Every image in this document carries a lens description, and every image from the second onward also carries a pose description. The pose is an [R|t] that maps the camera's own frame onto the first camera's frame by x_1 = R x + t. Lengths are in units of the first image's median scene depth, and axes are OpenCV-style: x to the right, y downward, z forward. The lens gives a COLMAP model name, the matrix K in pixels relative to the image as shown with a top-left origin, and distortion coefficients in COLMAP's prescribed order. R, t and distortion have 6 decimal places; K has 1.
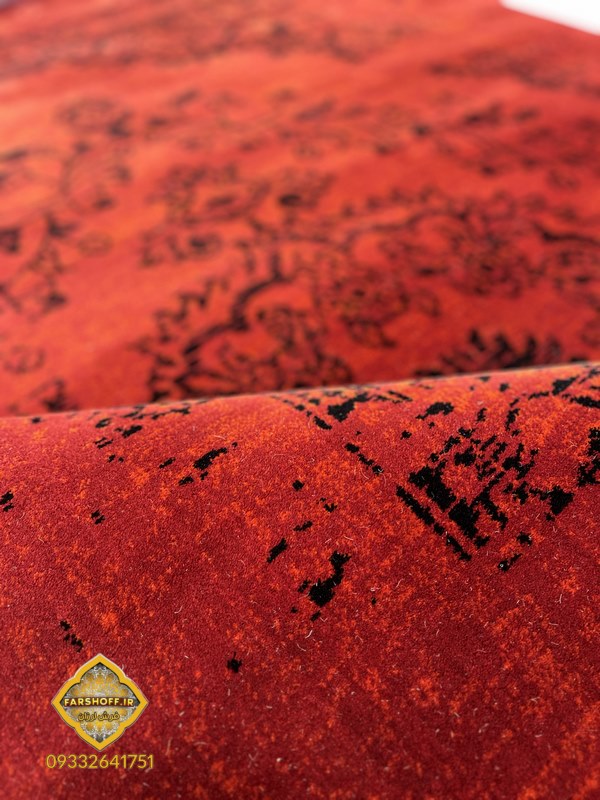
lens RADIAL K [[609.3, 0, 298.6], [0, 609.3, 398.2], [0, 0, 1]] dist [0.009065, -0.005441]
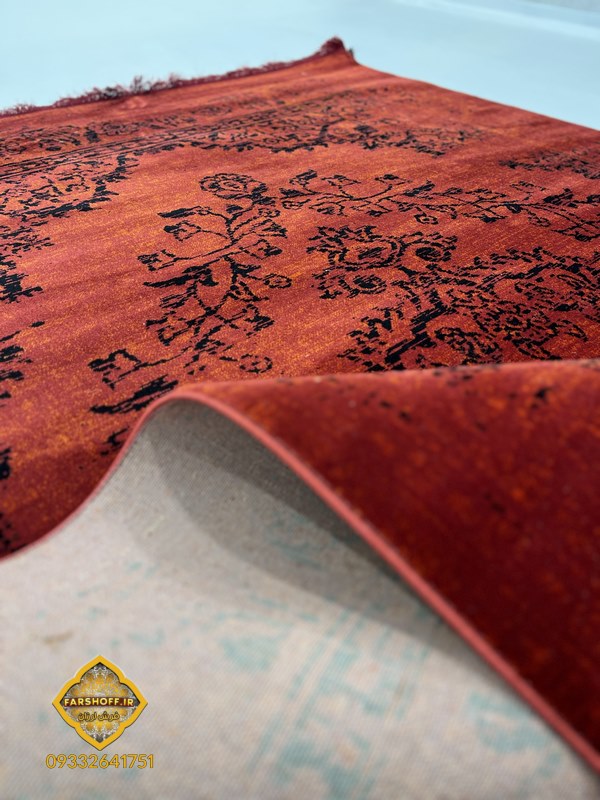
lens RADIAL K [[609.3, 0, 301.5], [0, 609.3, 401.3], [0, 0, 1]] dist [0.009065, -0.005441]
pose [[0.997779, 0.016239, 0.064596, -0.348808], [-0.006537, 0.989015, -0.147669, 0.146368], [-0.066284, 0.146919, 0.986925, -0.126779]]
